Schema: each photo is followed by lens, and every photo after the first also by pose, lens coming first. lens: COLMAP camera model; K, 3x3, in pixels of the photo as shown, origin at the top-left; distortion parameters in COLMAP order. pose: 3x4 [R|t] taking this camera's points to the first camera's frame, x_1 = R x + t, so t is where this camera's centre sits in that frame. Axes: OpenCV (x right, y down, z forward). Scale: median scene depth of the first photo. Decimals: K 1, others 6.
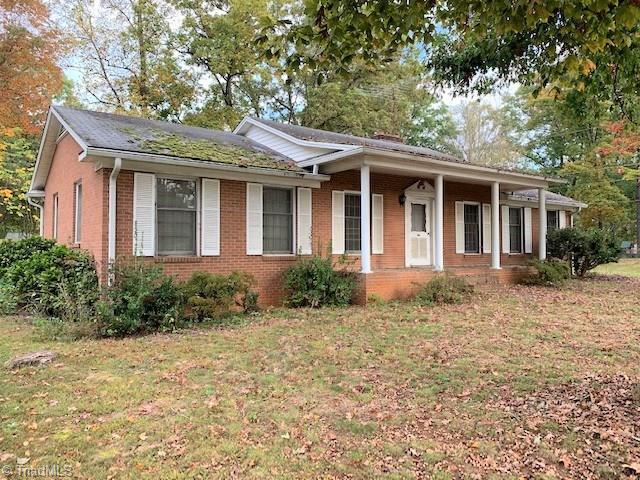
lens RADIAL K [[493.5, 0, 321.7], [0, 493.5, 241.4], [0, 0, 1]] dist [0.026398, -0.017648]
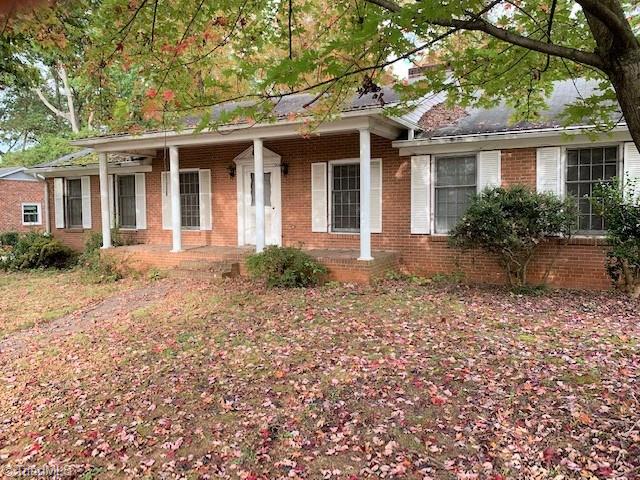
lens RADIAL K [[493.5, 0, 321.5], [0, 493.5, 240.9], [0, 0, 1]] dist [0.026398, -0.017648]
pose [[0.406907, 0.030621, -0.912956, 1.058017], [0.002474, 0.999397, 0.034623, 0.011931], [0.913466, -0.016347, 0.406586, 0.777818]]
